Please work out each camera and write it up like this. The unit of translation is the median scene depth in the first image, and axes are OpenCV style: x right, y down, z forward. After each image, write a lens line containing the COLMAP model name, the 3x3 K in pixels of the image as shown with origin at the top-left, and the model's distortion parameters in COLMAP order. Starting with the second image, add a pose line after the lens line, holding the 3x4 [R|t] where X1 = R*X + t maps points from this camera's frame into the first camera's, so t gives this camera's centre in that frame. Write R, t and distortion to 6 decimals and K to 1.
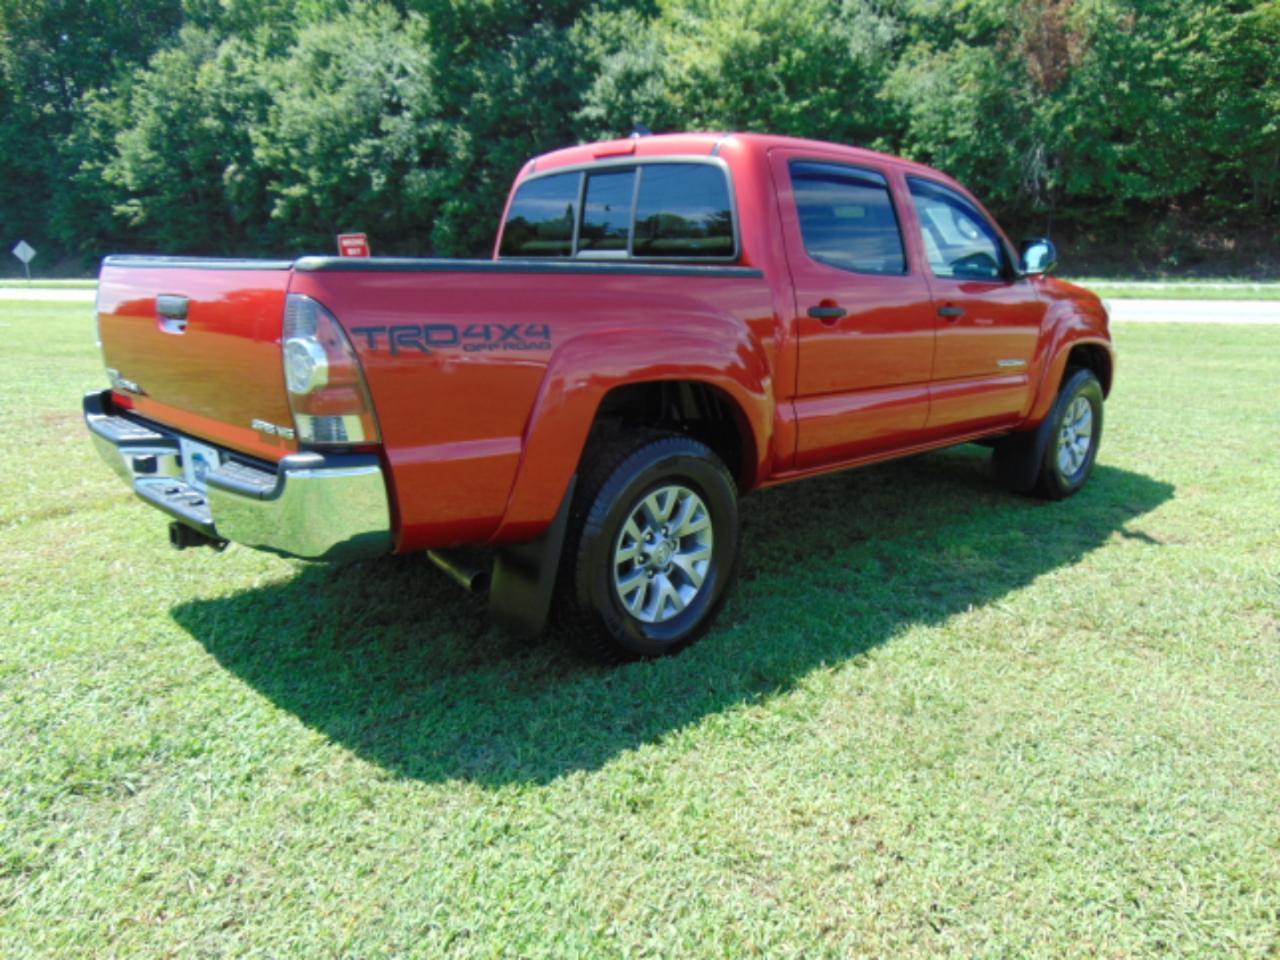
lens RADIAL K [[945.0, 0, 640.0], [0, 945.0, 480.0], [0, 0, 1]] dist [-0.052207, 0.090192]
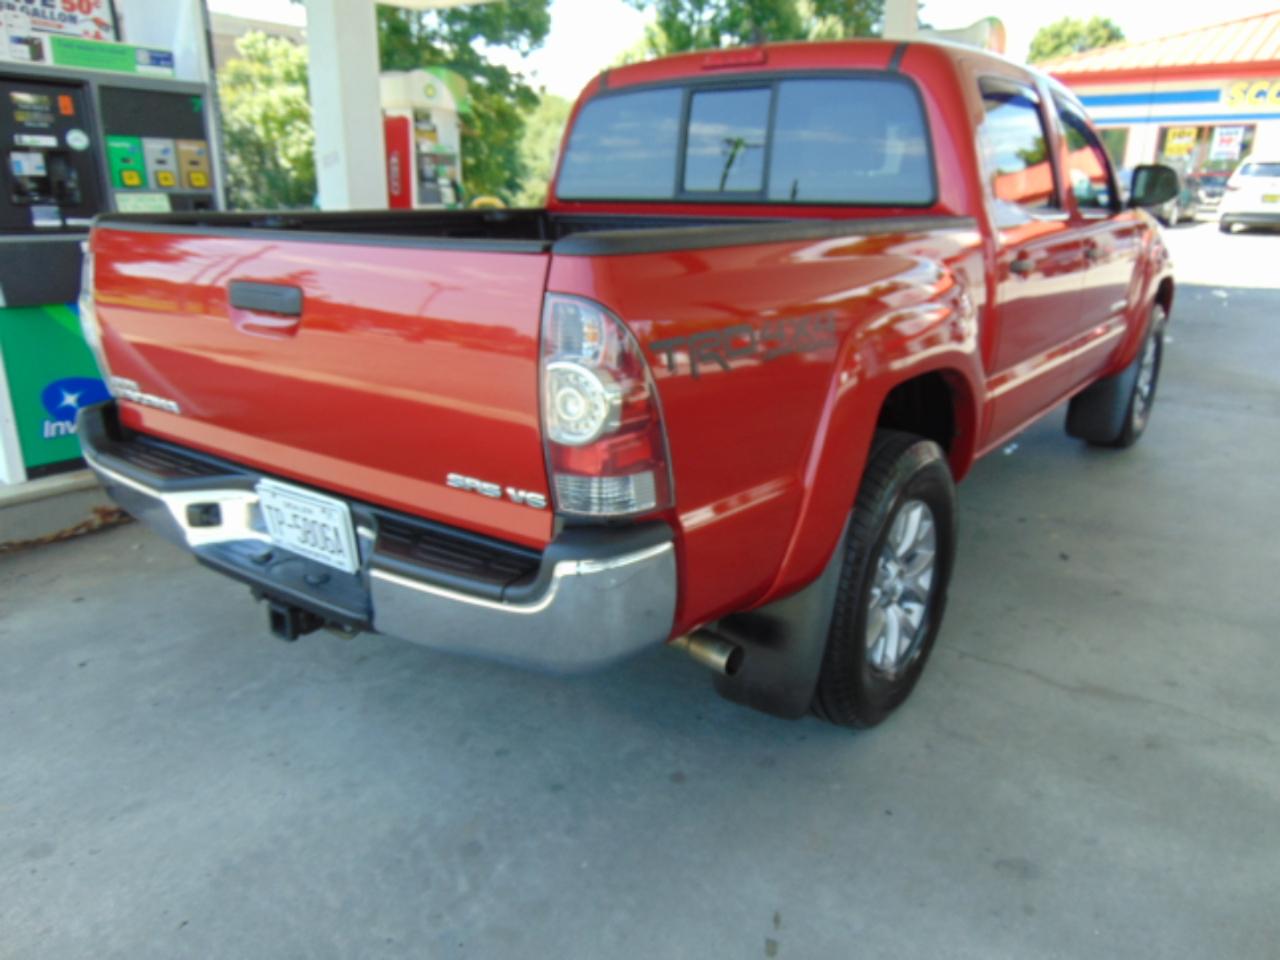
lens RADIAL K [[947.0, 0, 639.9], [0, 947.0, 483.1], [0, 0, 1]] dist [-0.041651, 0.070360]
pose [[0.988201, -0.063421, 0.139416, -0.296320], [0.050413, 0.994207, 0.094931, -0.091723], [-0.144629, -0.086782, 0.985673, 0.246446]]
